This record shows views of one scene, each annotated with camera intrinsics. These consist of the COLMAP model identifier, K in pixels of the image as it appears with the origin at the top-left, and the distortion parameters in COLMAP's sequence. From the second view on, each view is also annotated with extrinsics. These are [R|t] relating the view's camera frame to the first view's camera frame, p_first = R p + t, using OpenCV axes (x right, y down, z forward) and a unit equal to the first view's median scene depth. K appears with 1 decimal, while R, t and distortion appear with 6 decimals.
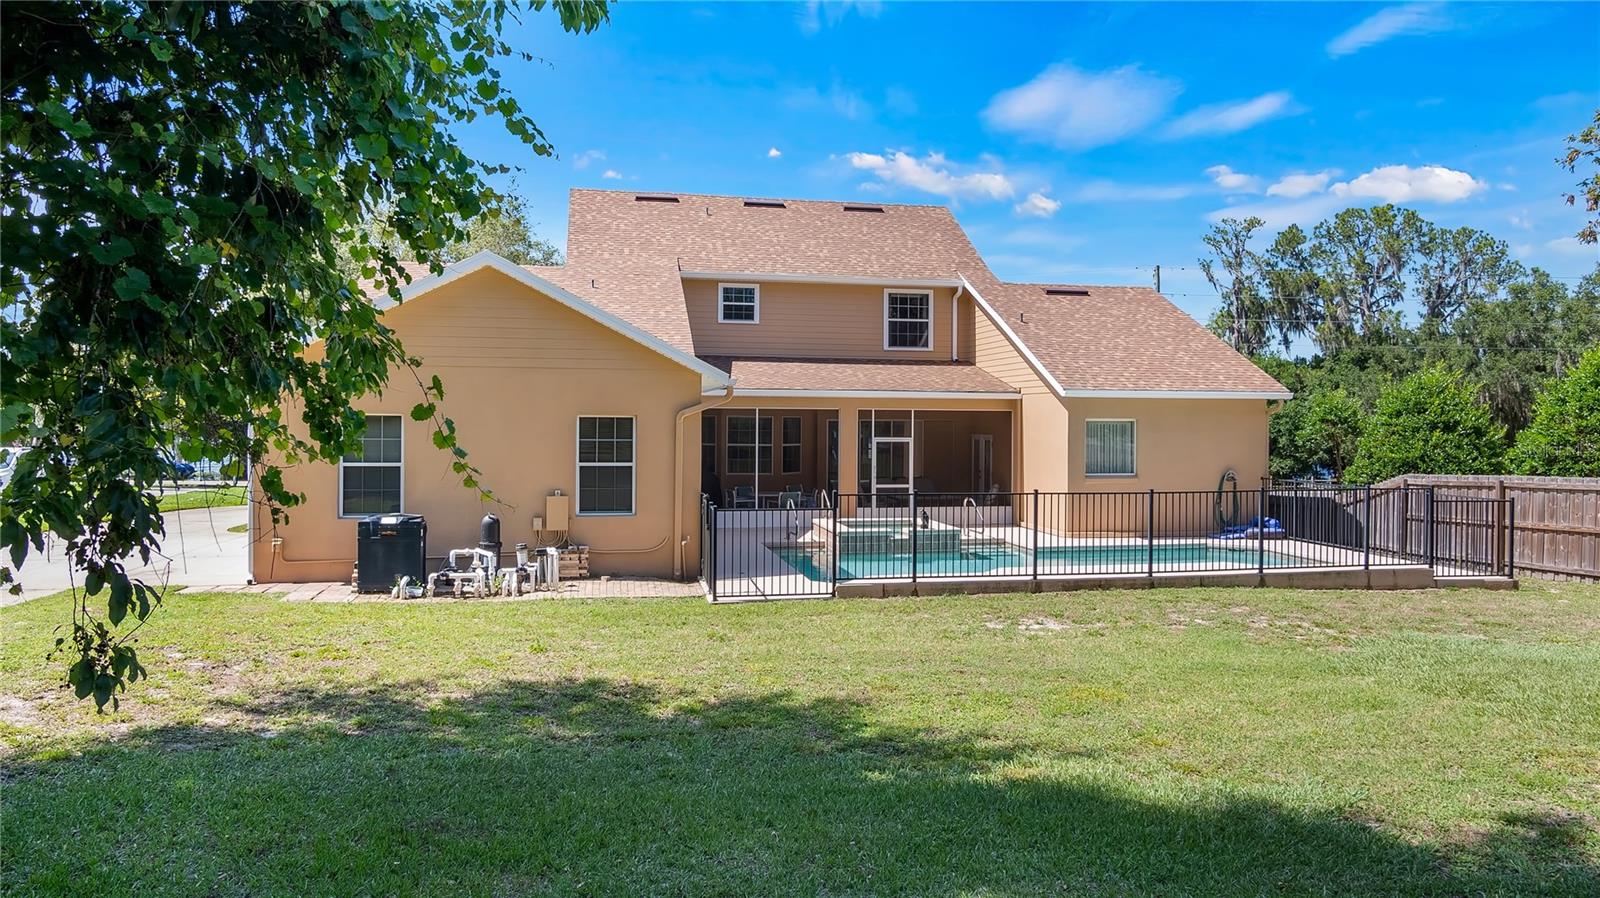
lens RADIAL K [[1153.9, 0, 800.0], [0, 1153.9, 445.4], [0, 0, 1]] dist [0.006121, 0.000218]
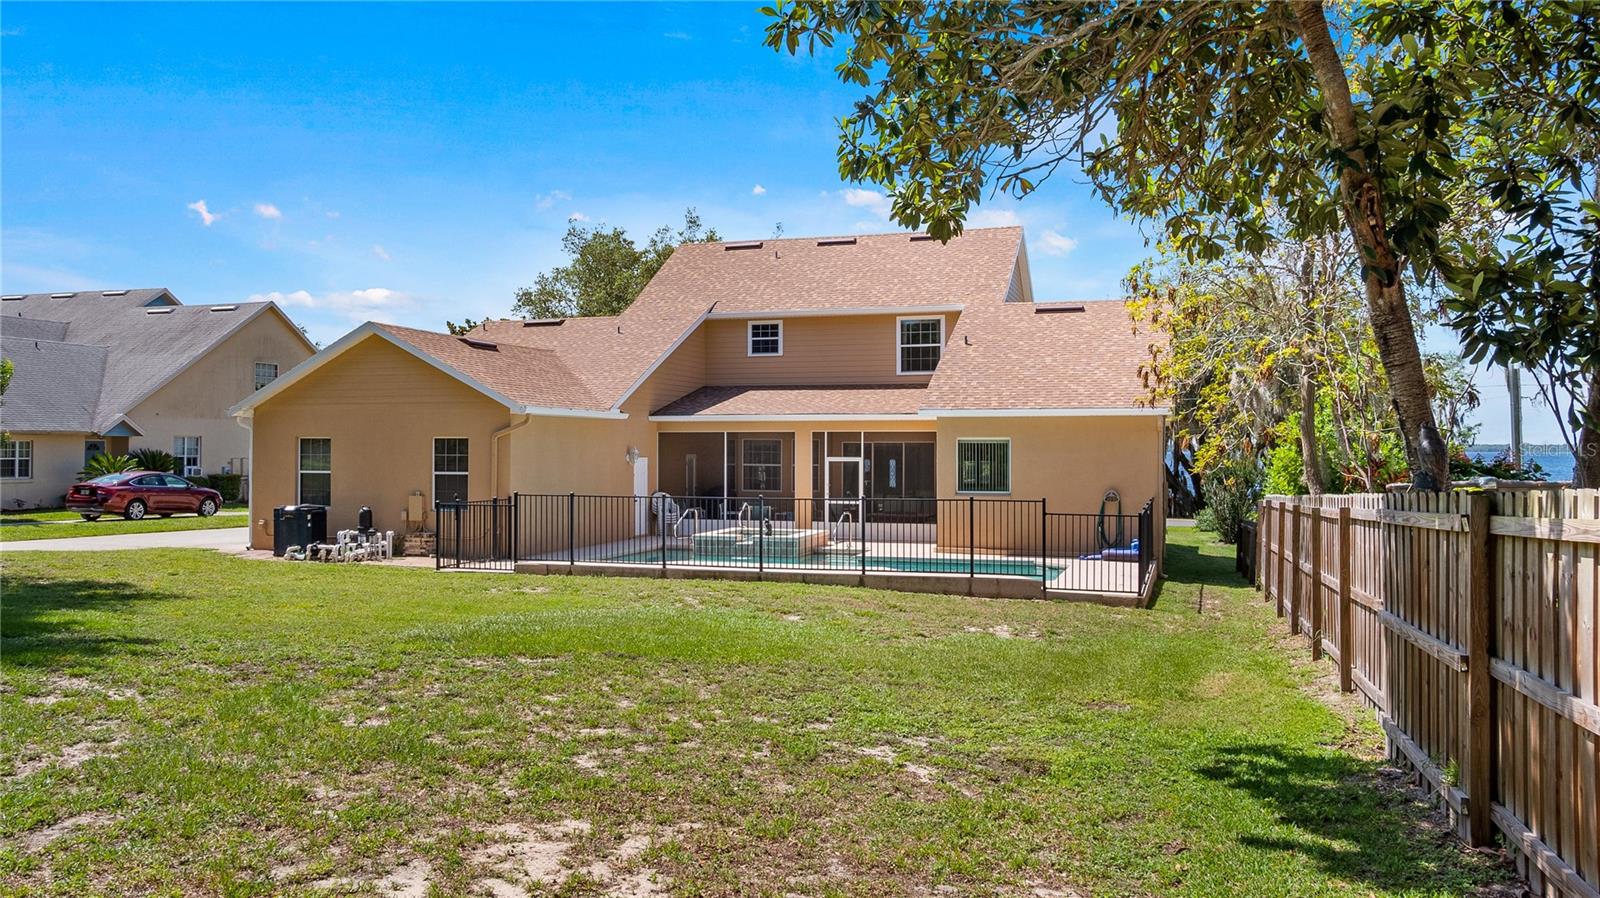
lens RADIAL K [[1304.9, 0, 800.2], [0, 1304.9, 449.7], [0, 0, 1]] dist [-0.001137, -0.000117]
pose [[0.859020, -0.004030, -0.511927, 0.675699], [-0.008553, 0.999716, -0.022221, 0.013630], [0.511871, 0.023467, 0.858742, -0.069800]]
